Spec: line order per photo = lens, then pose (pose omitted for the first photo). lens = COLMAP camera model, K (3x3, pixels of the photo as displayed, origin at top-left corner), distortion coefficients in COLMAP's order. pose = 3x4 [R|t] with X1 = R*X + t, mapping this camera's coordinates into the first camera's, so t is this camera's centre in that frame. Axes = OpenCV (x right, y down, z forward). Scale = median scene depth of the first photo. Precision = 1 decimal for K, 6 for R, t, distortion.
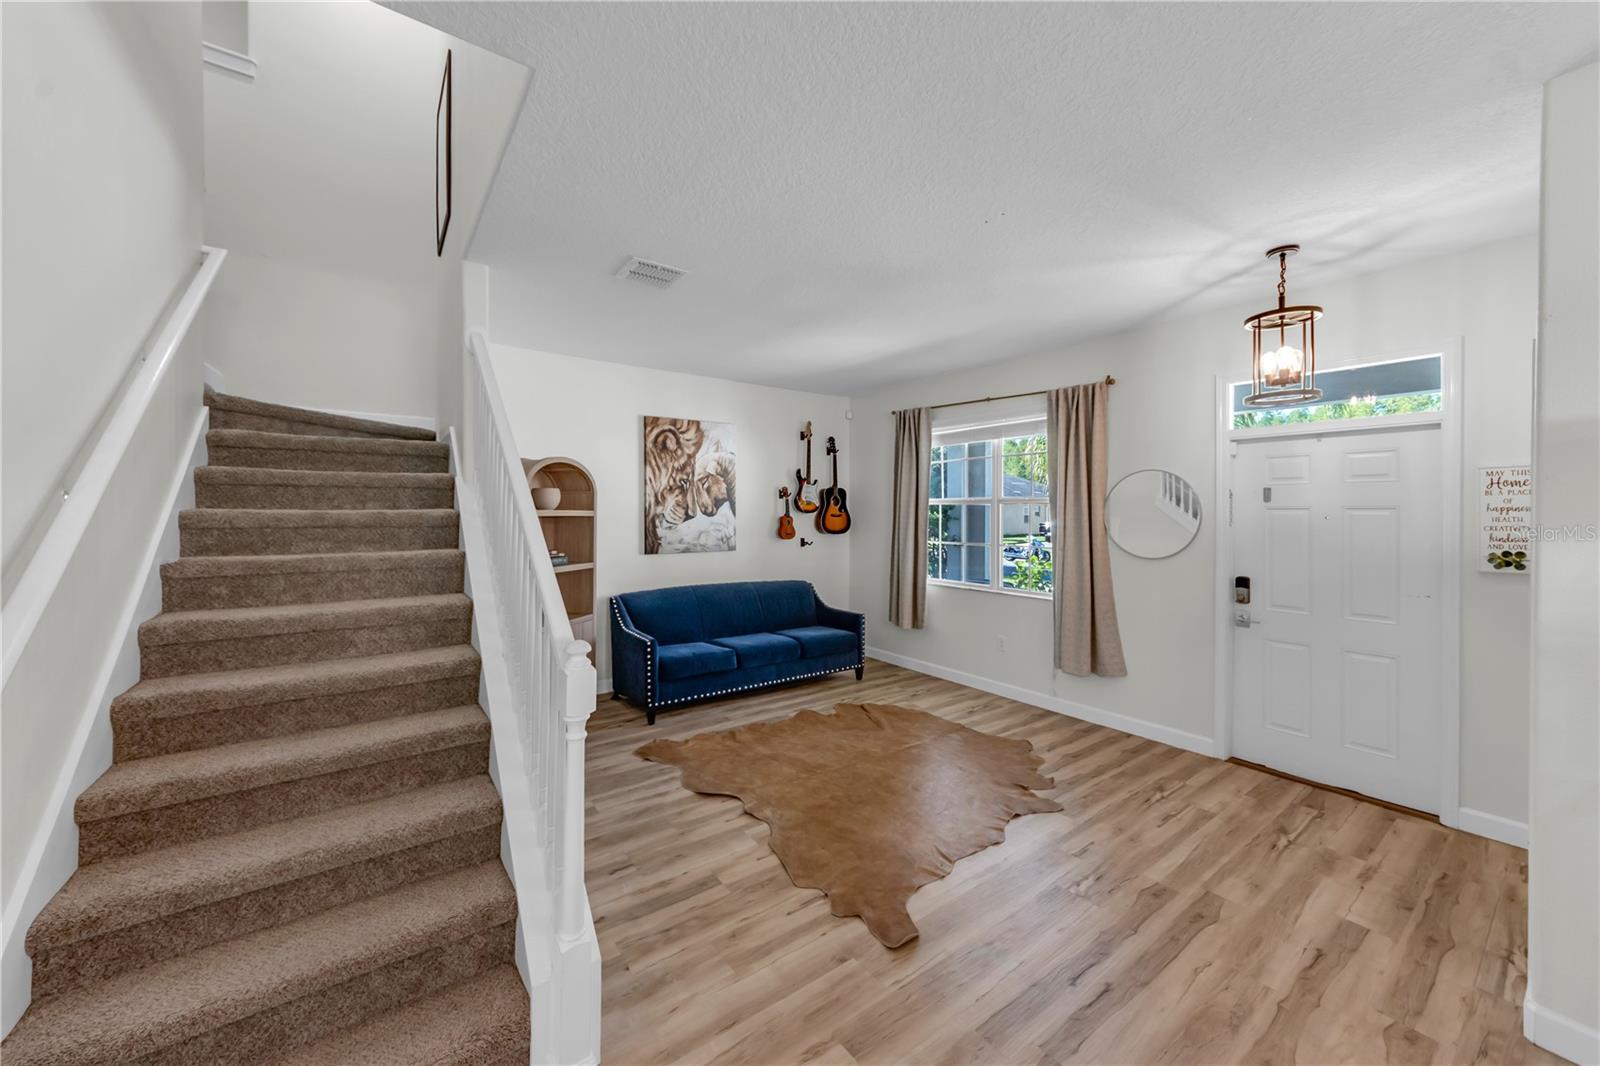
lens RADIAL K [[584.5, 0, 787.4], [0, 584.5, 521.0], [0, 0, 1]] dist [-0.003234, 0.001146]
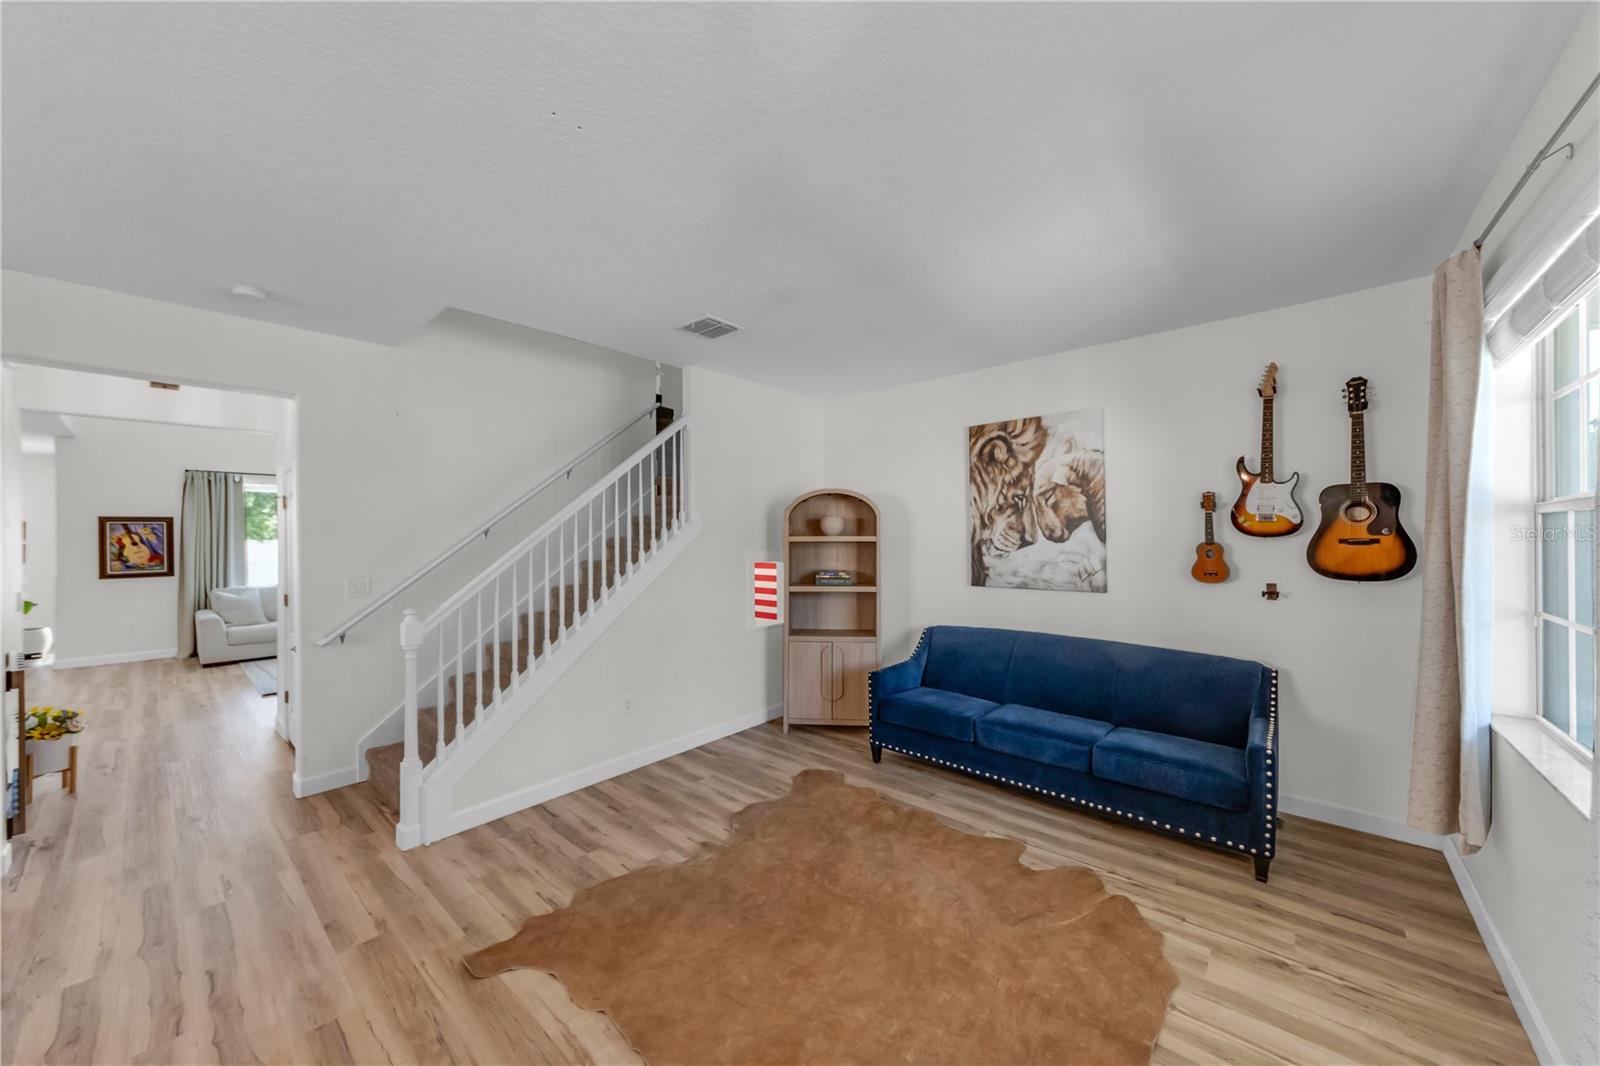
lens RADIAL K [[584.5, 0, 799.7], [0, 584.5, 541.6], [0, 0, 1]] dist [-0.003234, 0.001146]
pose [[0.222009, 0.002379, -0.975042, 0.539303], [-0.010889, 0.999941, -0.000040, -0.005483], [0.974984, 0.010626, 0.222022, 0.548632]]
